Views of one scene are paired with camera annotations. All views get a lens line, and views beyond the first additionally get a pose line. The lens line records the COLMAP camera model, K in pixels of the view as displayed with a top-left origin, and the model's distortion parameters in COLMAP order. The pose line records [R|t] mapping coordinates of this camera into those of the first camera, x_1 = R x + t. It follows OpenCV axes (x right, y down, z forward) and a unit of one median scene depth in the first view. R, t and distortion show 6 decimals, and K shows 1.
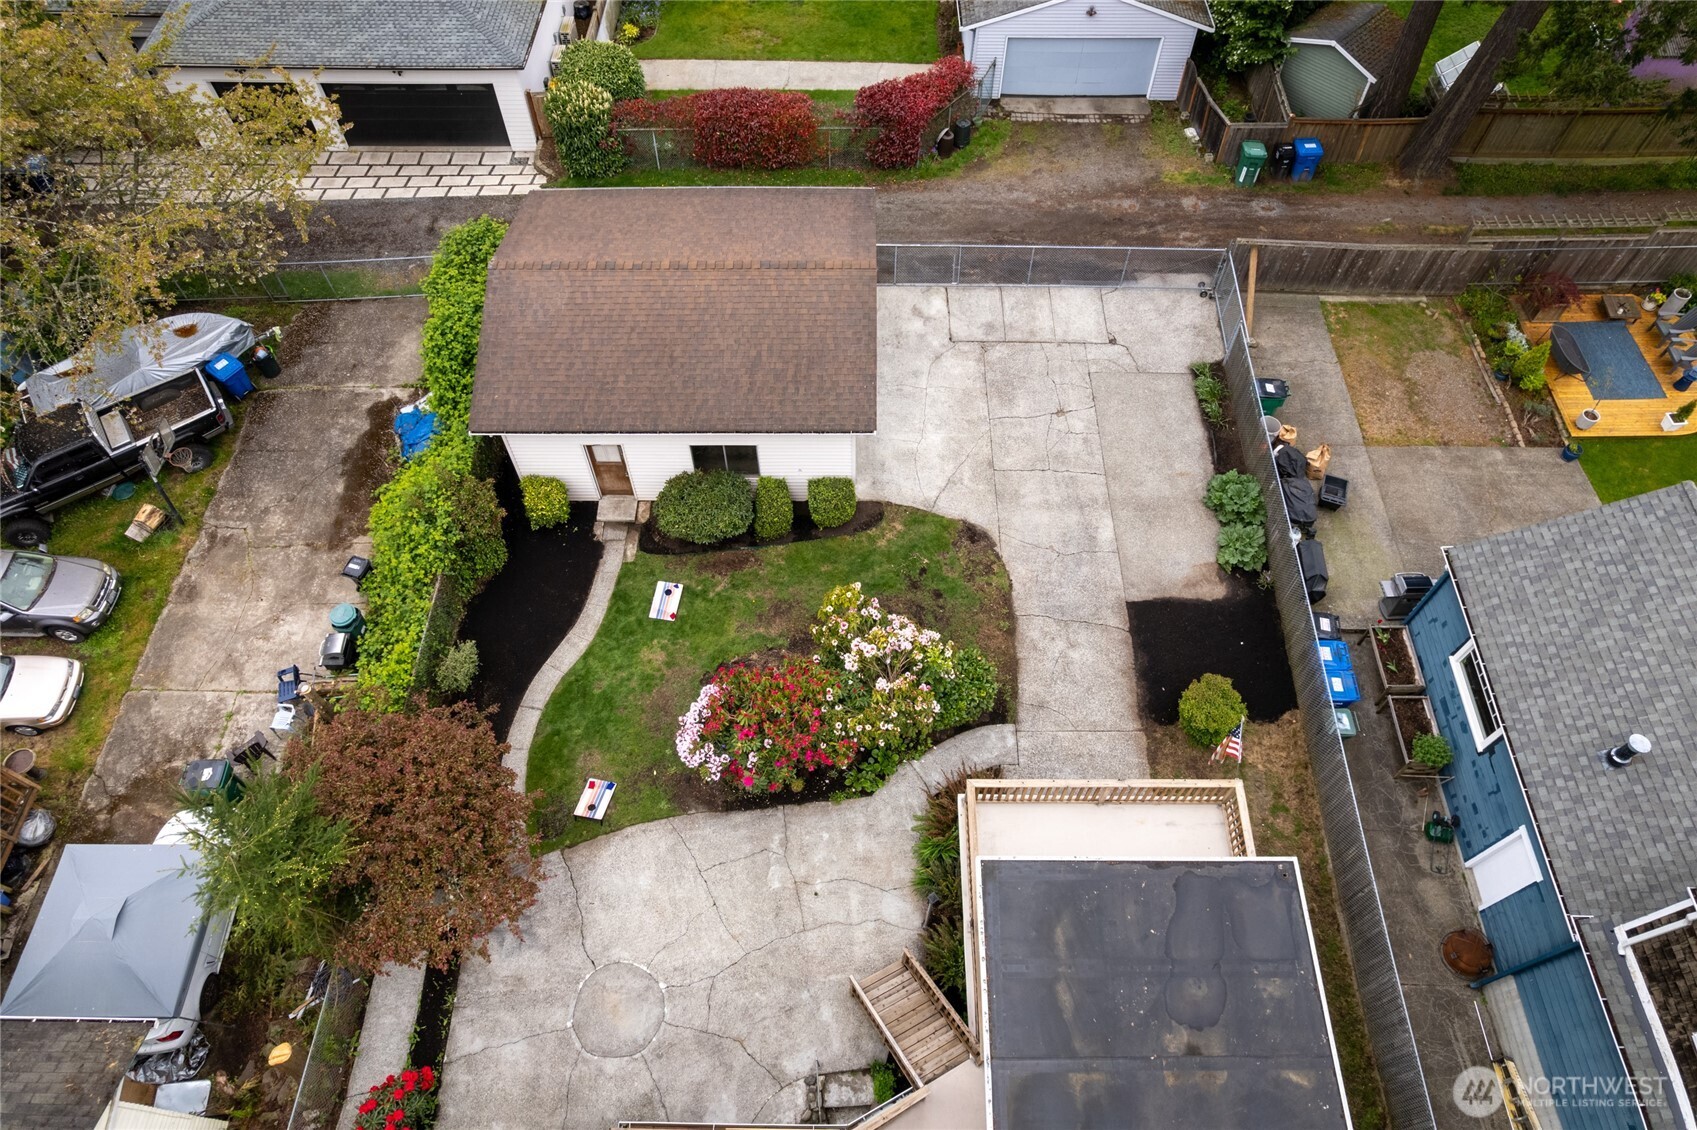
lens RADIAL K [[1080.5, 0, 844.5], [0, 1080.5, 572.2], [0, 0, 1]] dist [-0.050945, 0.009934]
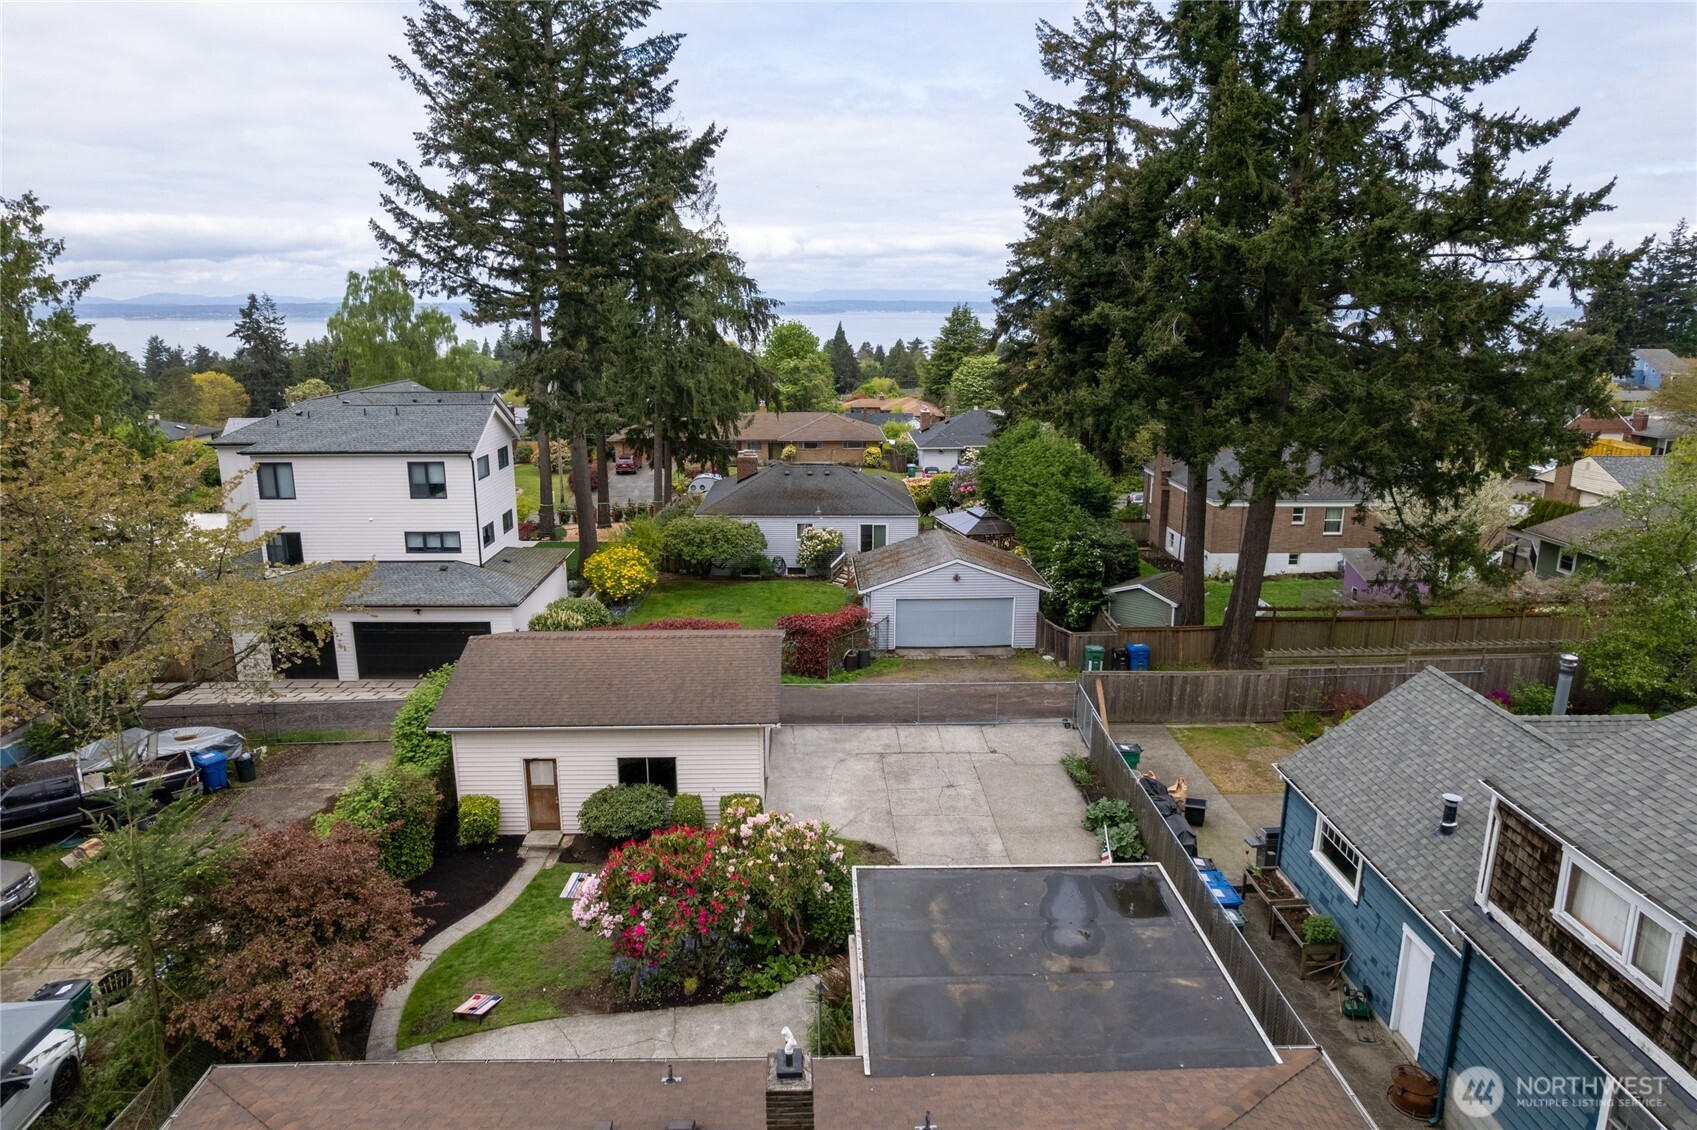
lens RADIAL K [[1080.5, 0, 845.1], [0, 1080.5, 571.0], [0, 0, 1]] dist [-0.050945, 0.009934]
pose [[0.999110, -0.005550, 0.041816, 0.047967], [0.032946, 0.721722, -0.691398, 0.504963], [-0.026342, 0.692160, 0.721263, 0.034820]]
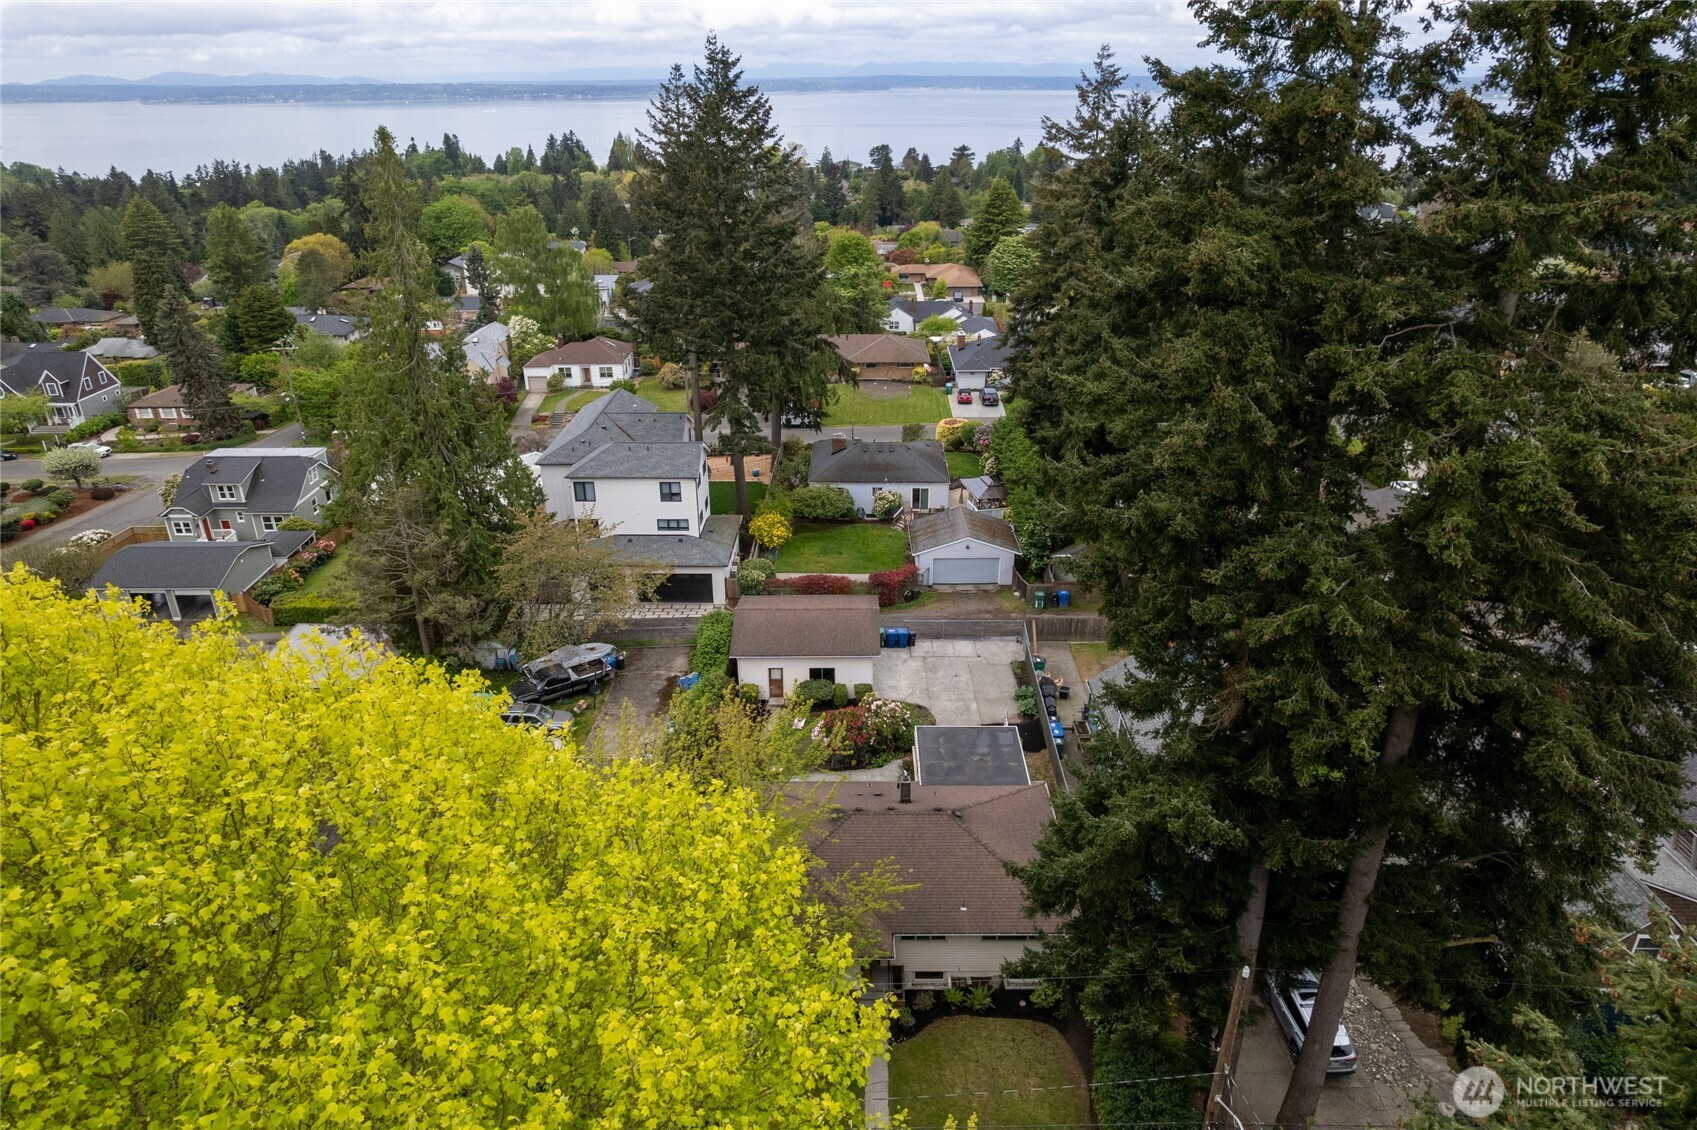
lens RADIAL K [[1080.5, 0, 851.5], [0, 1080.5, 563.4], [0, 0, 1]] dist [-0.050945, 0.009934]
pose [[0.999954, -0.003745, 0.008806, -0.060031], [0.007980, 0.834248, -0.551332, 1.056052], [-0.005281, 0.551377, 0.834239, -1.255767]]
